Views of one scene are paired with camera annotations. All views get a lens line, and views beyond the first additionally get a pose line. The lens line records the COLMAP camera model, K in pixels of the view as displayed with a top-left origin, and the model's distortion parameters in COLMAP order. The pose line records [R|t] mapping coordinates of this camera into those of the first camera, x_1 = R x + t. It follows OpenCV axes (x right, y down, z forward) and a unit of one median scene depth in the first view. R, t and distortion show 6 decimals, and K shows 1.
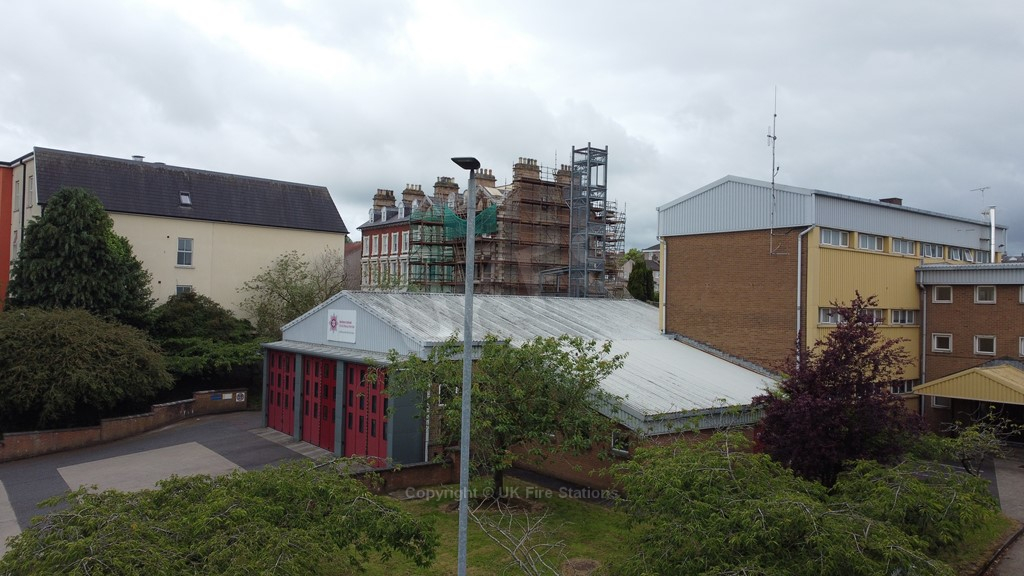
lens RADIAL K [[772.3, 0, 512.0], [0, 772.3, 288.0], [0, 0, 1]] dist [0.004578, -0.008848]
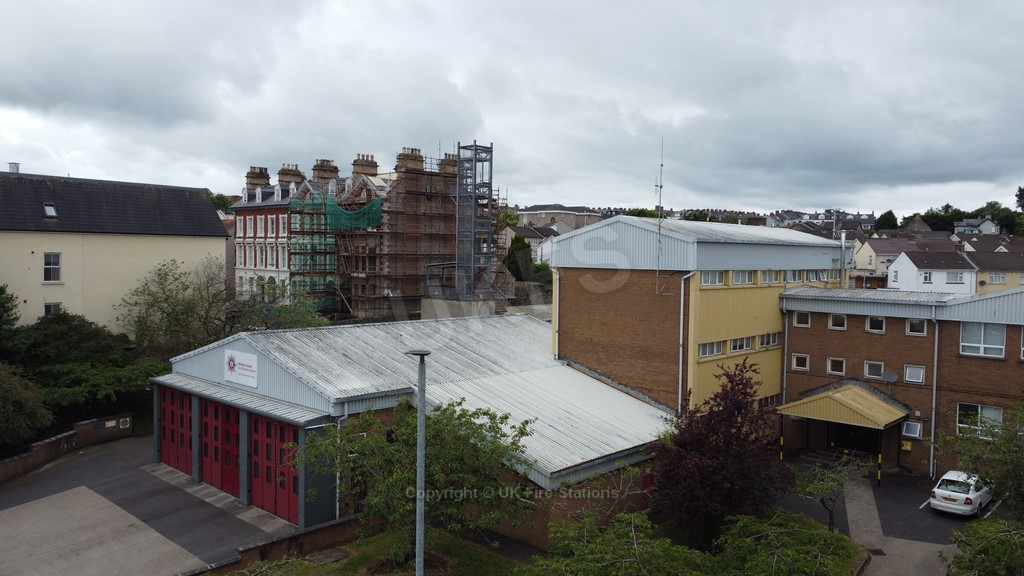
lens RADIAL K [[772.3, 0, 512.0], [0, 772.3, 288.0], [0, 0, 1]] dist [0.004578, -0.008848]
pose [[0.986177, -0.015295, 0.164988, -0.033348], [0.003819, 0.997564, 0.069655, -0.101612], [-0.165651, -0.068062, 0.983833, -0.021324]]
